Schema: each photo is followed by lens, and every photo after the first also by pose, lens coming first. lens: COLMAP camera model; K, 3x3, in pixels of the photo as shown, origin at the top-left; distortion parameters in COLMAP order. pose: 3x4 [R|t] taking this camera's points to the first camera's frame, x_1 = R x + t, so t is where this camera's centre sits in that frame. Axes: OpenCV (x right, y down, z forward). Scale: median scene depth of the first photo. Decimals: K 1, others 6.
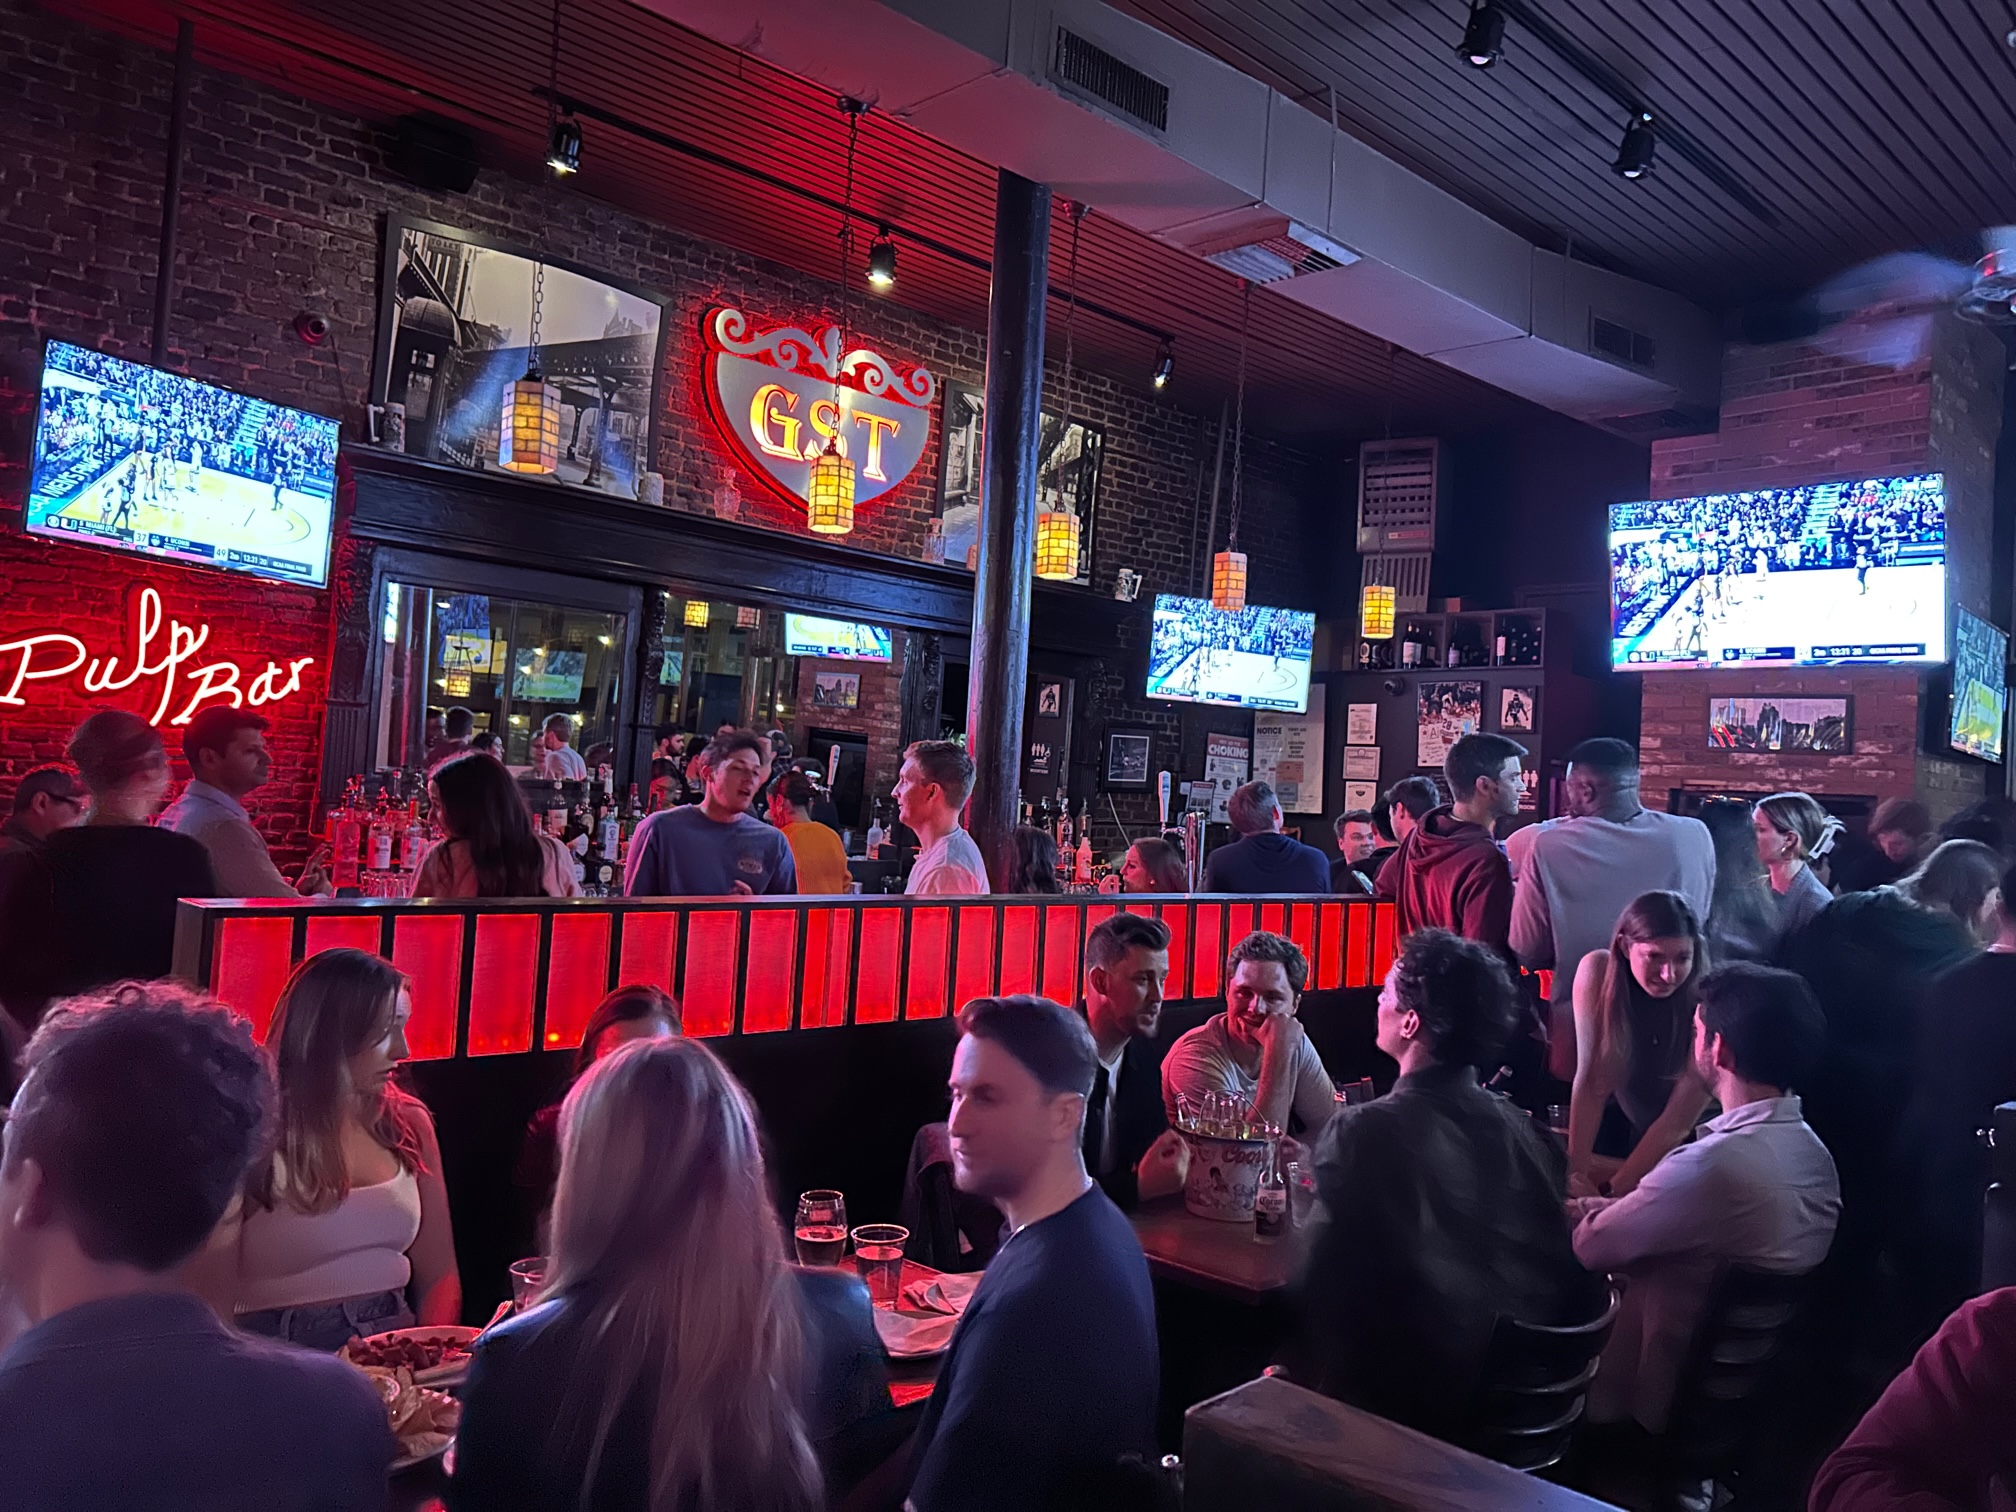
lens RADIAL K [[1501.1, 0, 1007.4], [0, 1501.1, 751.6], [0, 0, 1]] dist [0.046269, -0.052427]
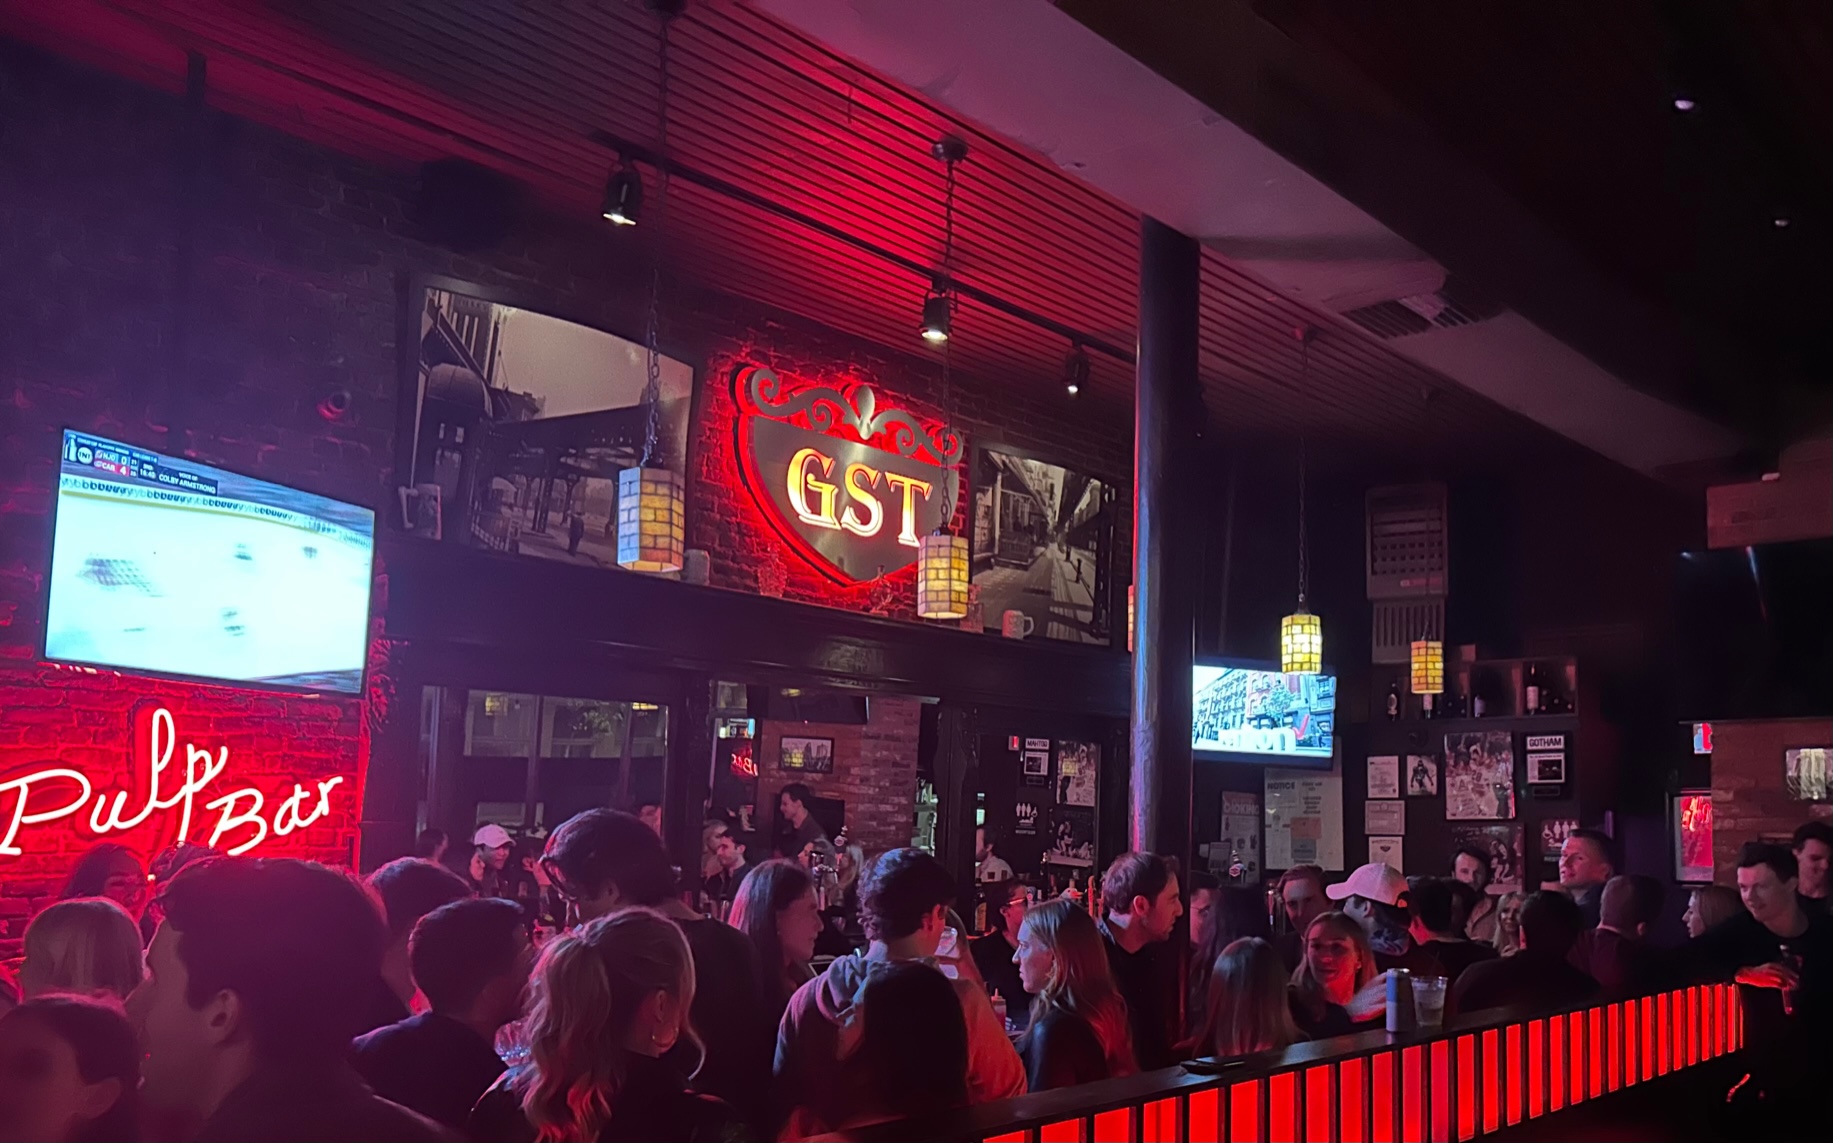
lens RADIAL K [[1482.0, 0, 1002.5], [0, 1482.0, 747.7], [0, 0, 1]] dist [0.050299, -0.064607]
pose [[0.994906, -0.037438, 0.093602, -0.138548], [0.039302, 0.999063, -0.018149, -0.041515], [-0.092835, 0.021736, 0.995444, 0.089998]]
